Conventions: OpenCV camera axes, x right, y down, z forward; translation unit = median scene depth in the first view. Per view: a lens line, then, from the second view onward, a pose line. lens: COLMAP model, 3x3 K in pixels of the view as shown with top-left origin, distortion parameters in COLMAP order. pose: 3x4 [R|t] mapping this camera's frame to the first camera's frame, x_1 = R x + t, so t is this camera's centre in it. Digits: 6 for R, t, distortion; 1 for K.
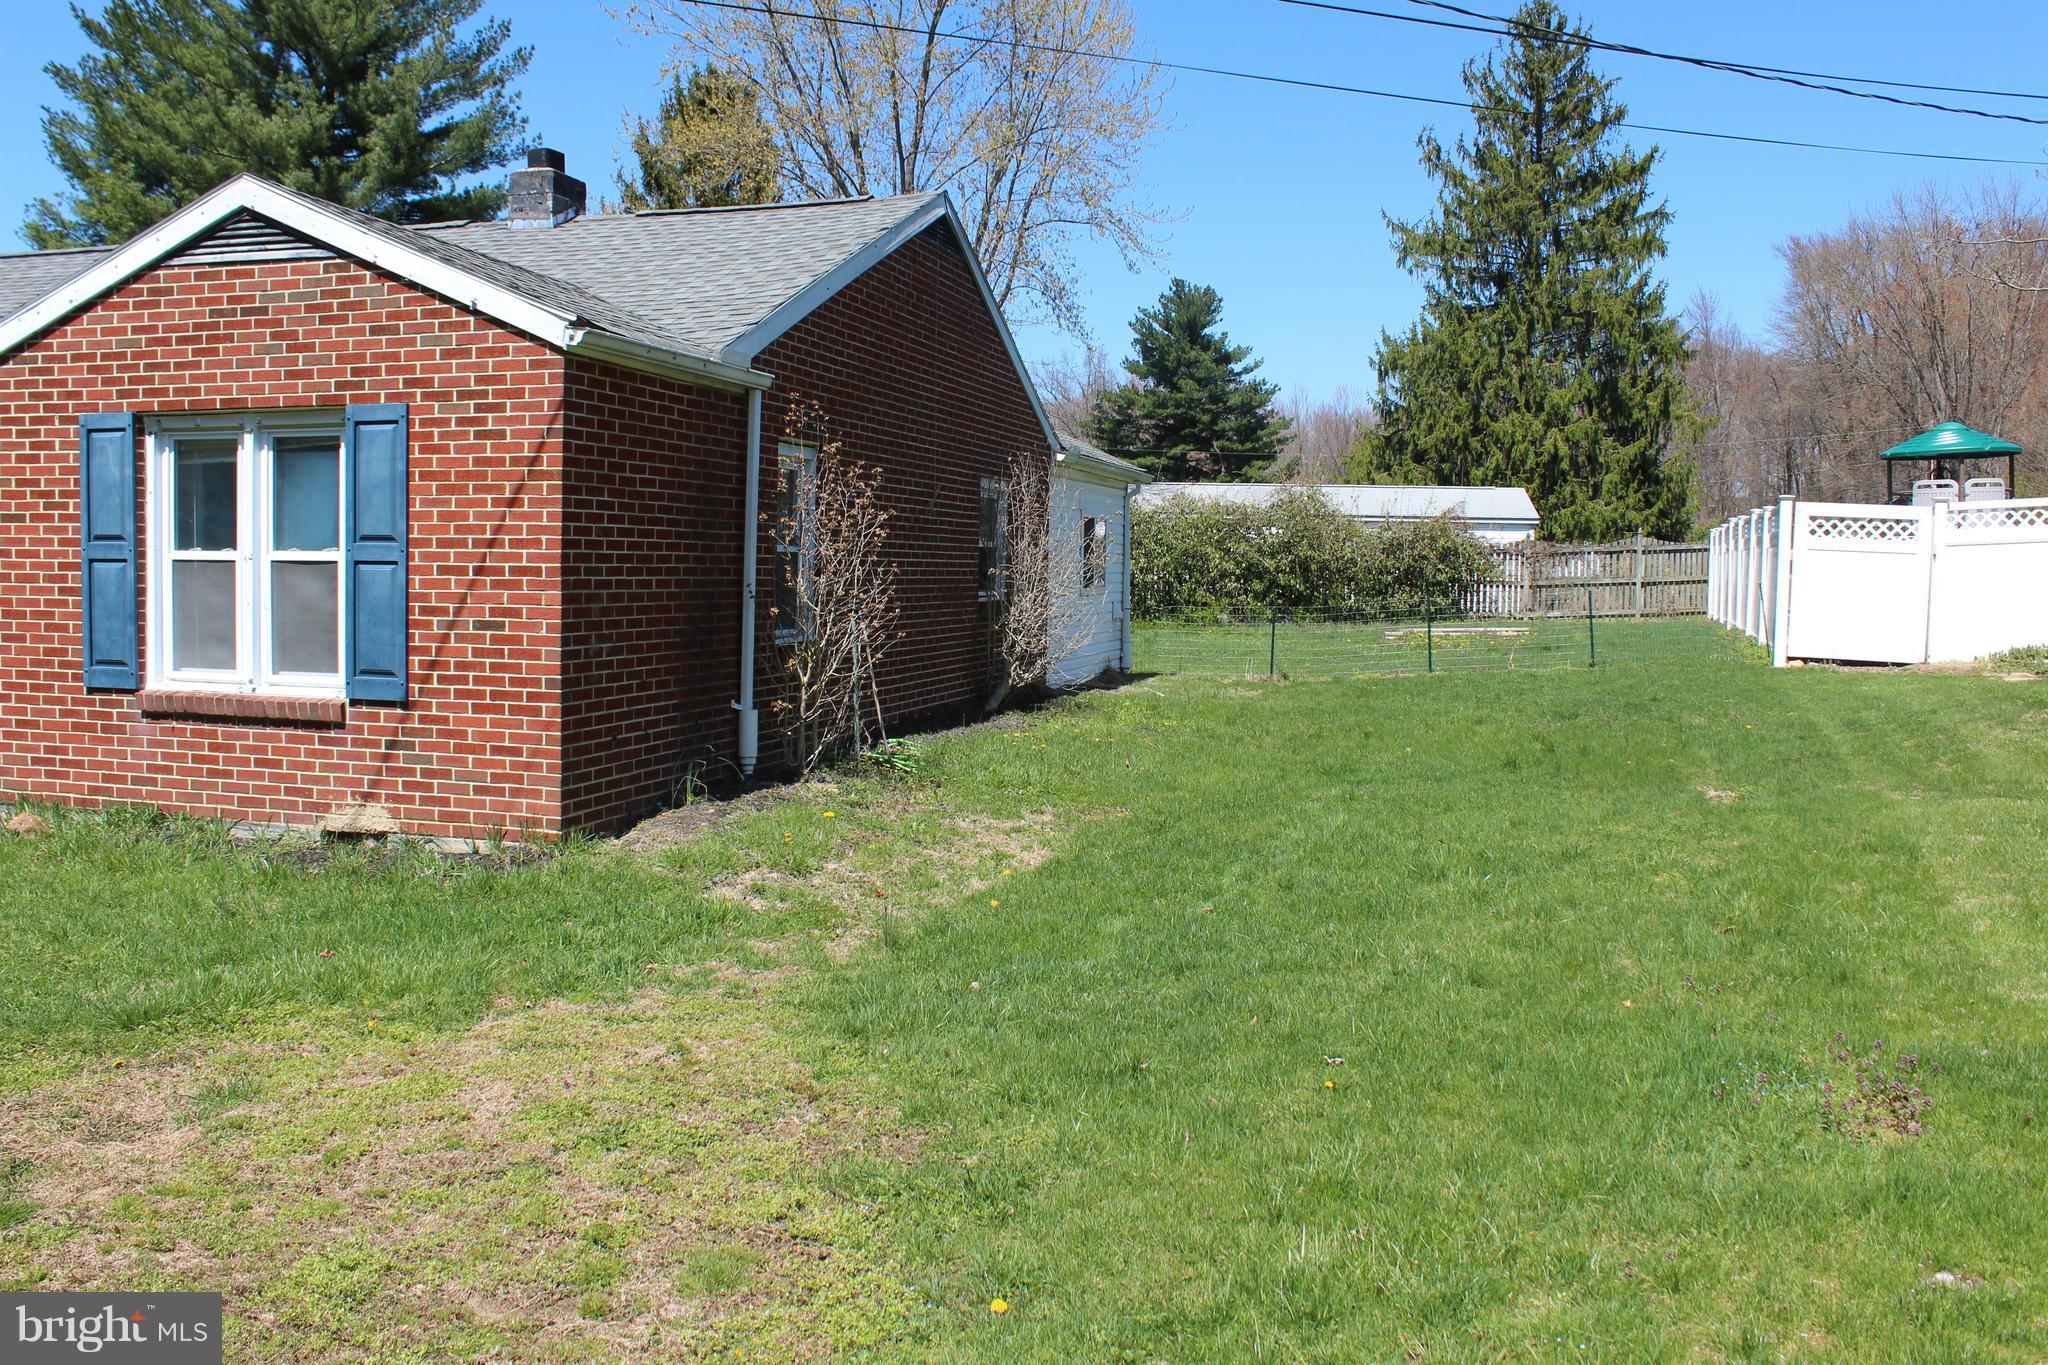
lens RADIAL K [[1747.7, 0, 1031.7], [0, 1747.7, 620.2], [0, 0, 1]] dist [-0.181713, 0.184526]
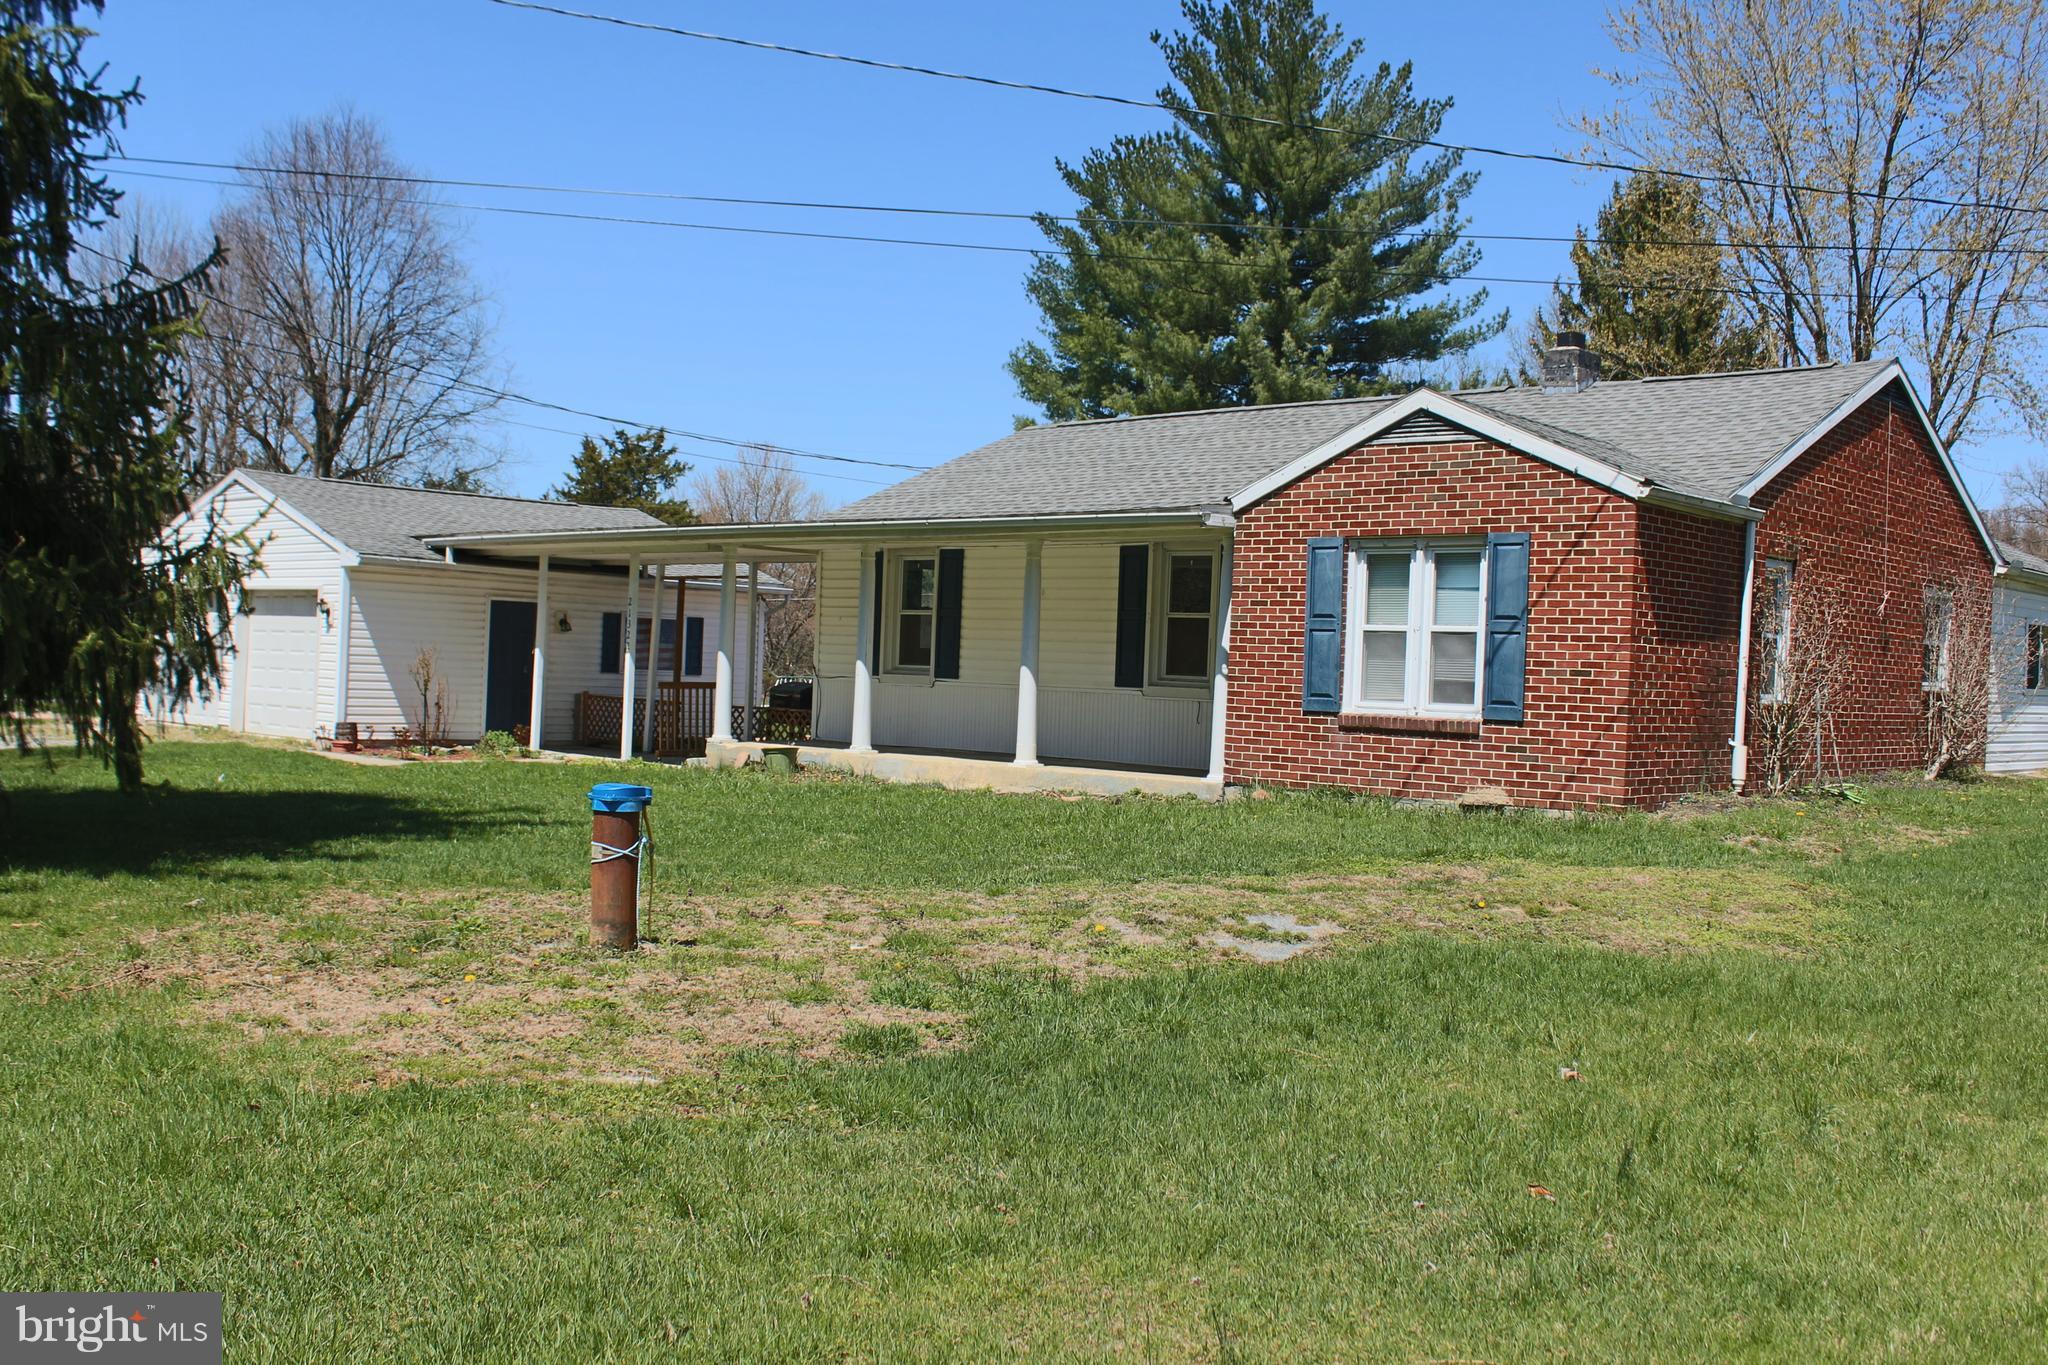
lens RADIAL K [[1921.2, 0, 983.1], [0, 1921.2, 671.1], [0, 0, 1]] dist [-0.171960, 0.174195]
pose [[0.872725, 0.021526, -0.487737, 0.048487], [-0.041155, 0.998715, -0.029561, 0.069368], [0.486474, 0.045871, 0.872490, -0.722892]]
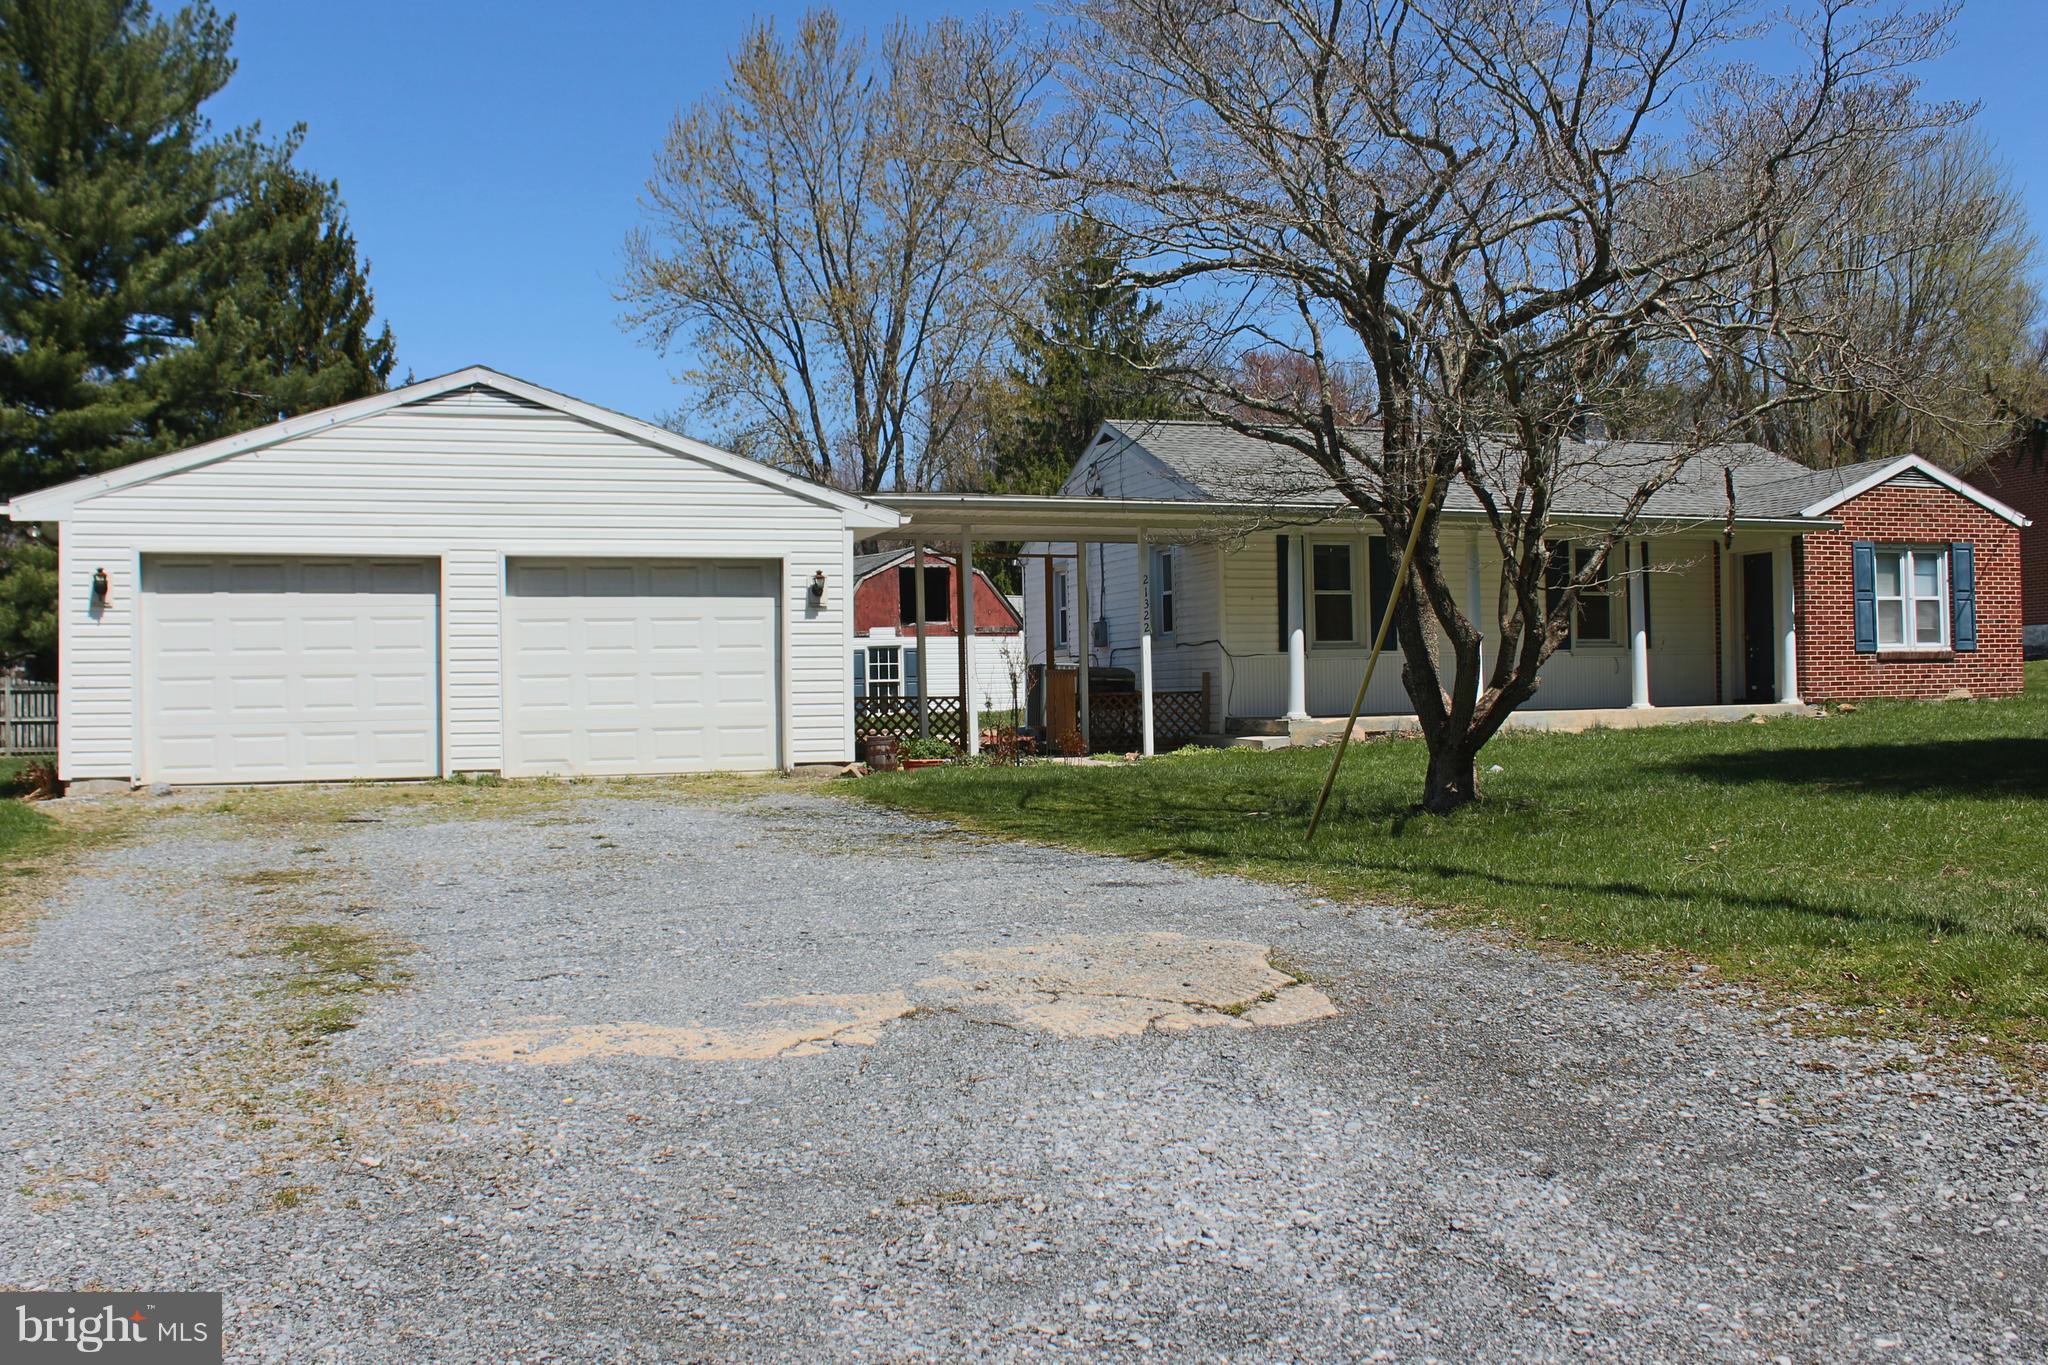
lens RADIAL K [[1921.2, 0, 983.1], [0, 1921.2, 671.1], [0, 0, 1]] dist [-0.171960, 0.174195]
pose [[0.829069, -0.018714, 0.558833, -3.179791], [0.046226, 0.998312, -0.035148, 0.107044], [-0.557232, 0.054973, 0.828535, -0.563164]]
